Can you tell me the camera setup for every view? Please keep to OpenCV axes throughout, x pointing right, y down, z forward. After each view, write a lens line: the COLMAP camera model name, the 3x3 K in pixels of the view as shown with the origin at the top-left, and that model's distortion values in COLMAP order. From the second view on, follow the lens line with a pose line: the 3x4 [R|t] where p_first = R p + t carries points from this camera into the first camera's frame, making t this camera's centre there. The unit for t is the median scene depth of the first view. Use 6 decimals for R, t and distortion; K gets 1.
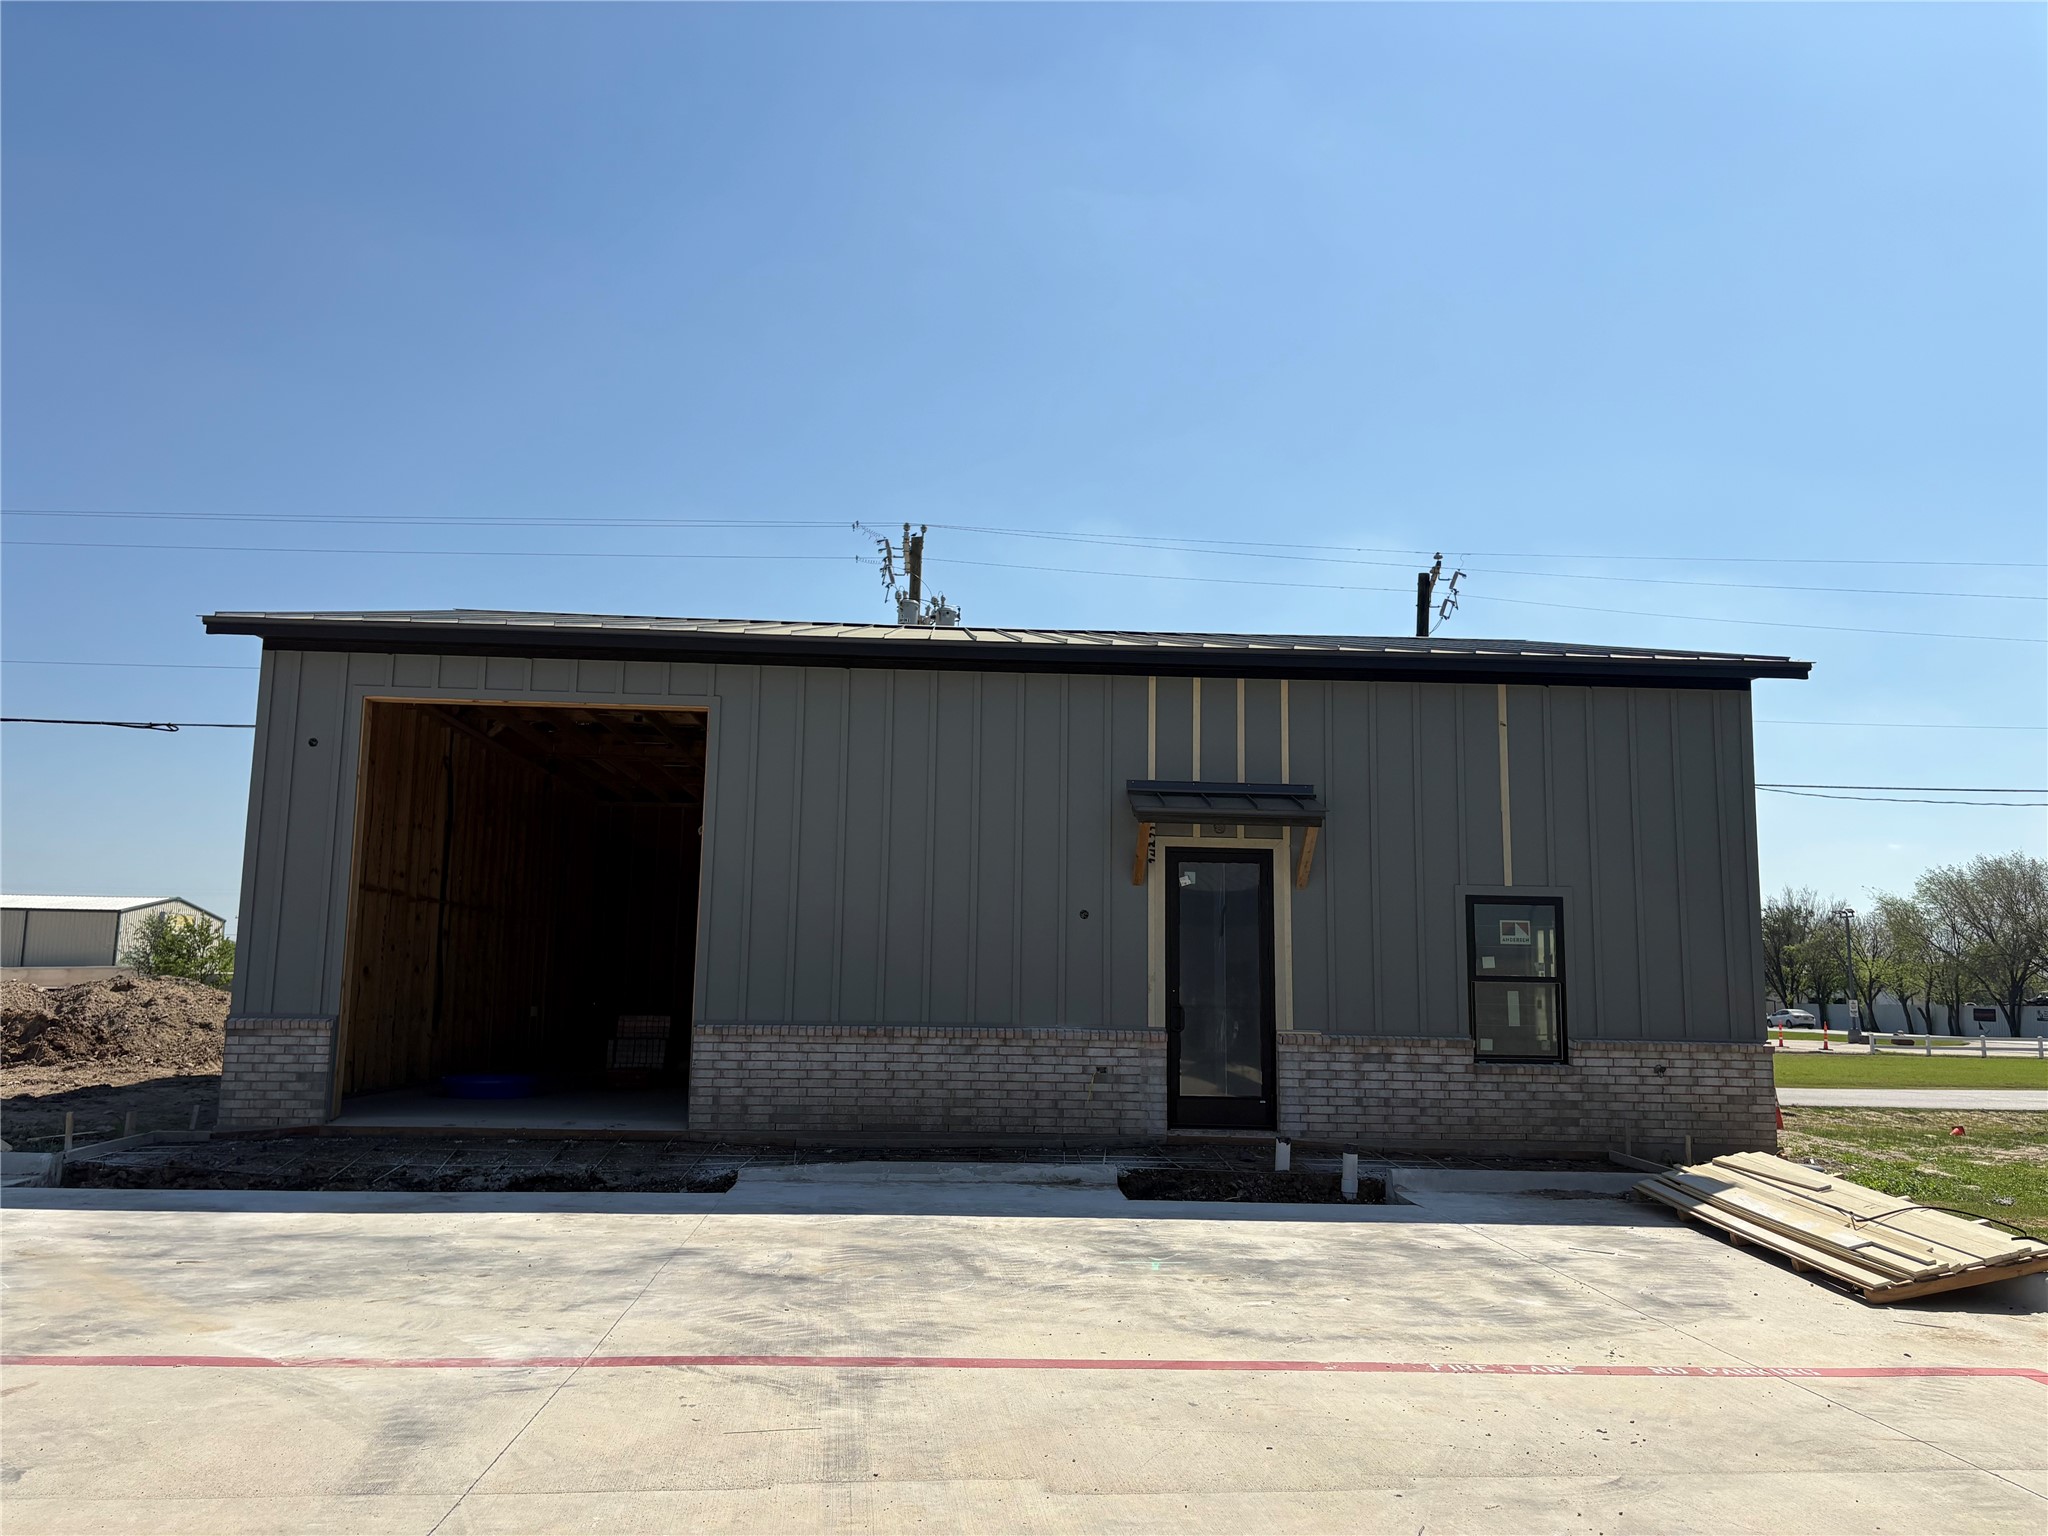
lens RADIAL K [[1484.0, 0, 1007.4], [0, 1484.0, 757.7], [0, 0, 1]] dist [0.019857, -0.039431]
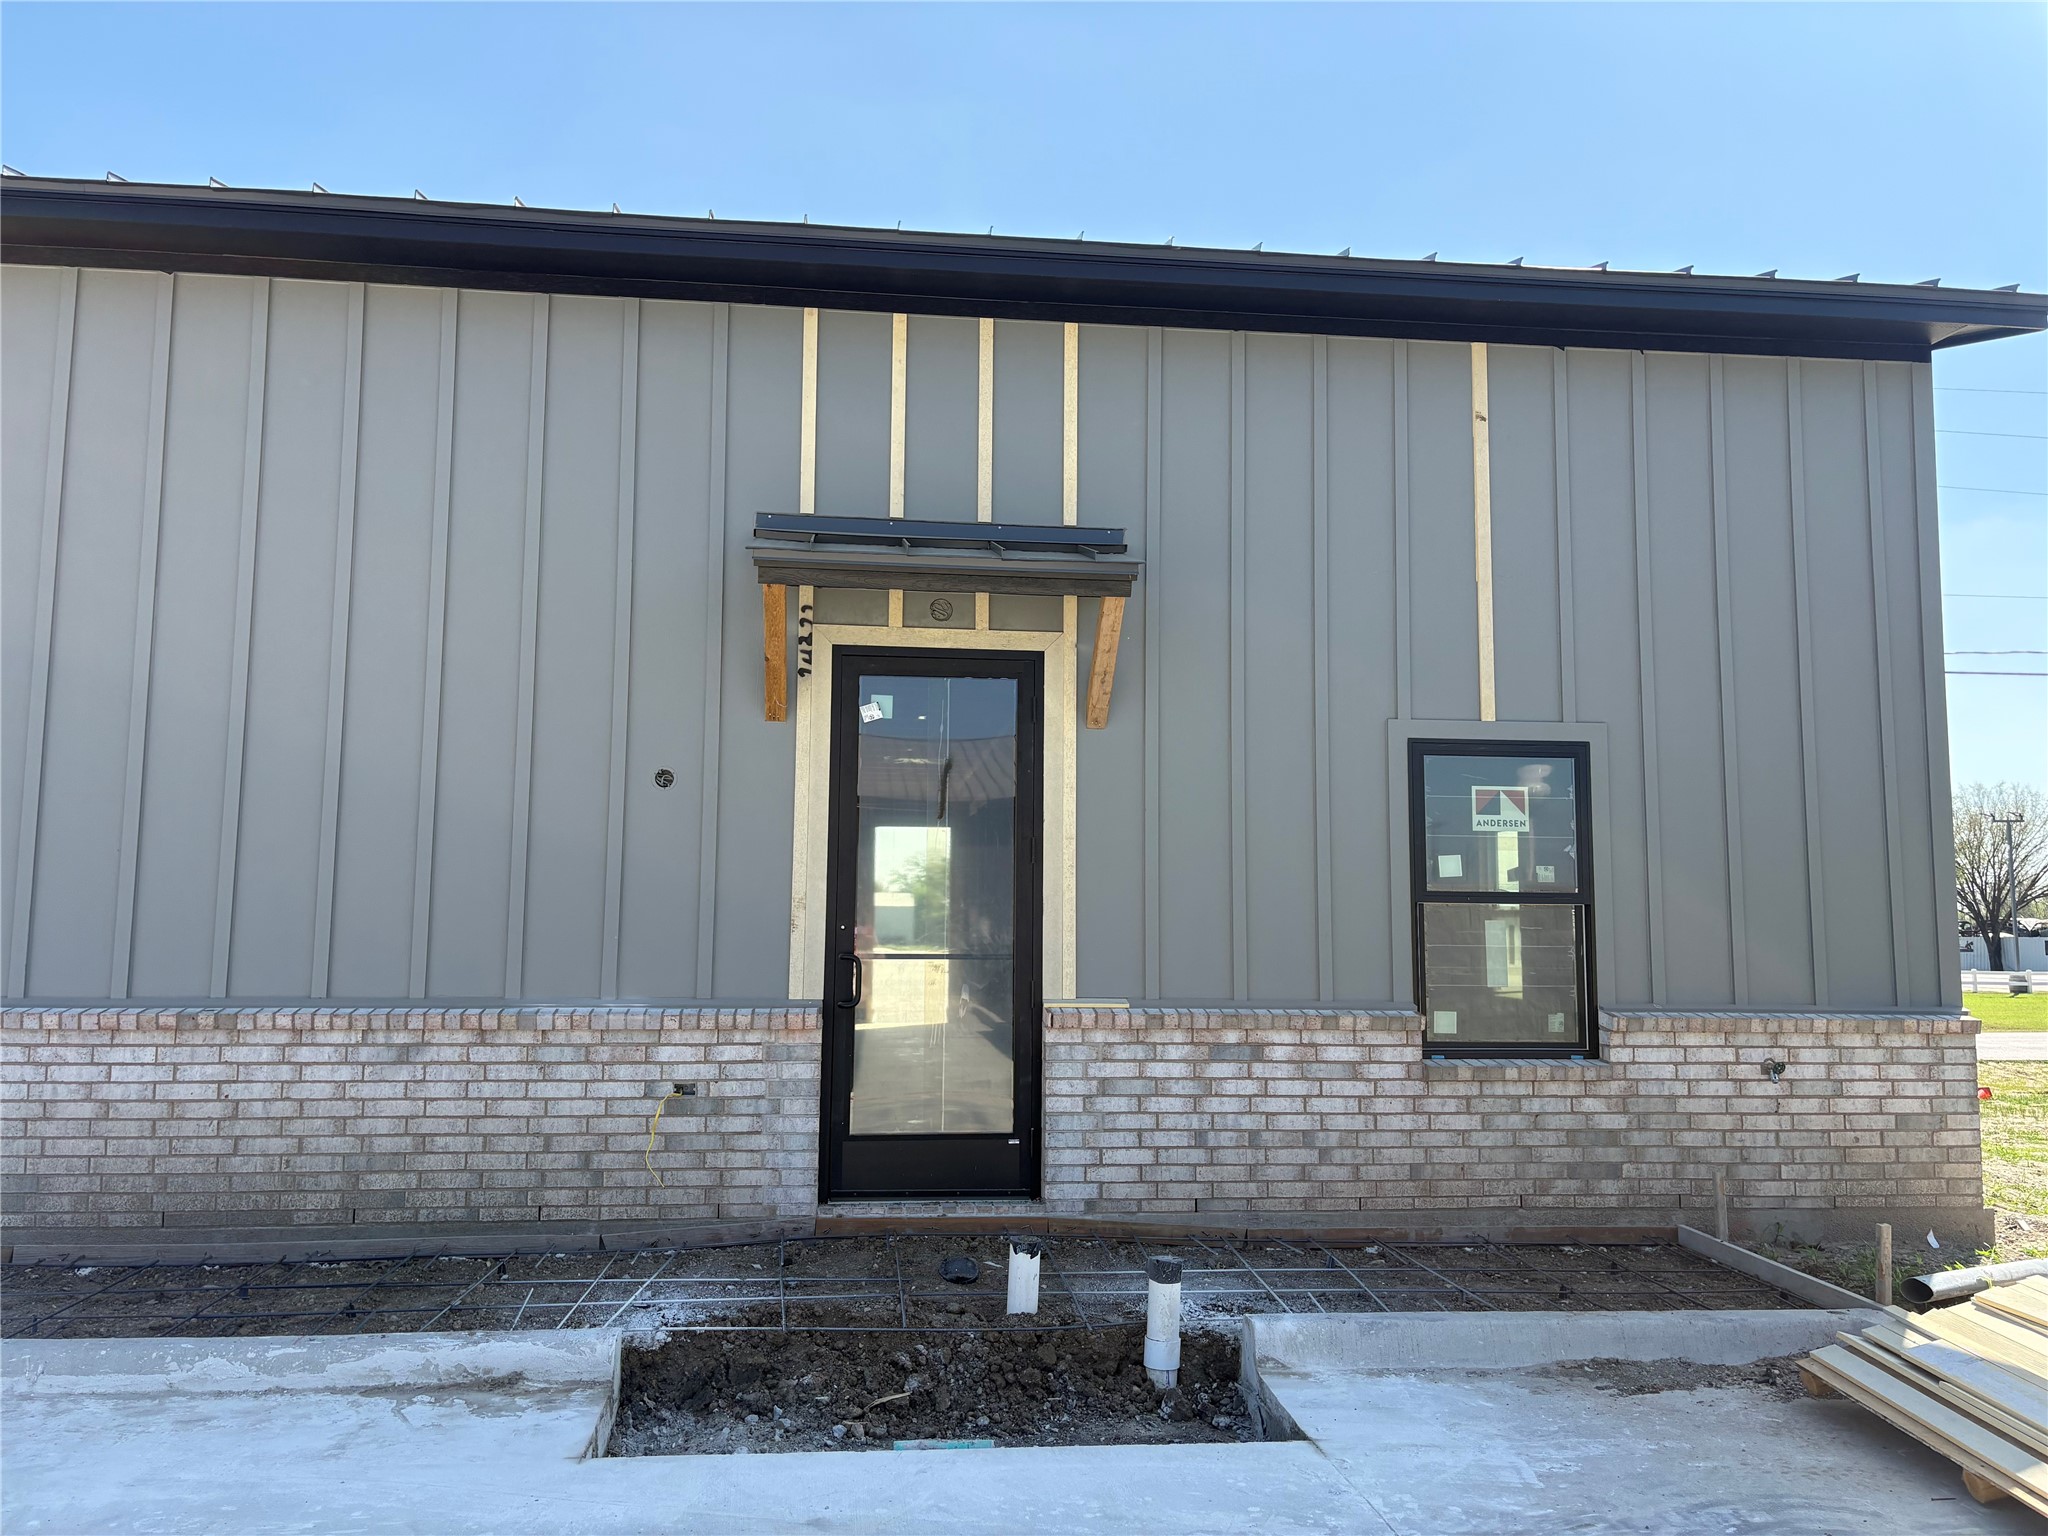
lens RADIAL K [[1484.0, 0, 1040.0], [0, 1484.0, 764.8], [0, 0, 1]] dist [0.019857, -0.039431]
pose [[0.996671, -0.001691, 0.081508, 0.141722], [-0.001918, 0.999022, 0.044185, 0.081838], [-0.081503, -0.044194, 0.995693, 0.508638]]
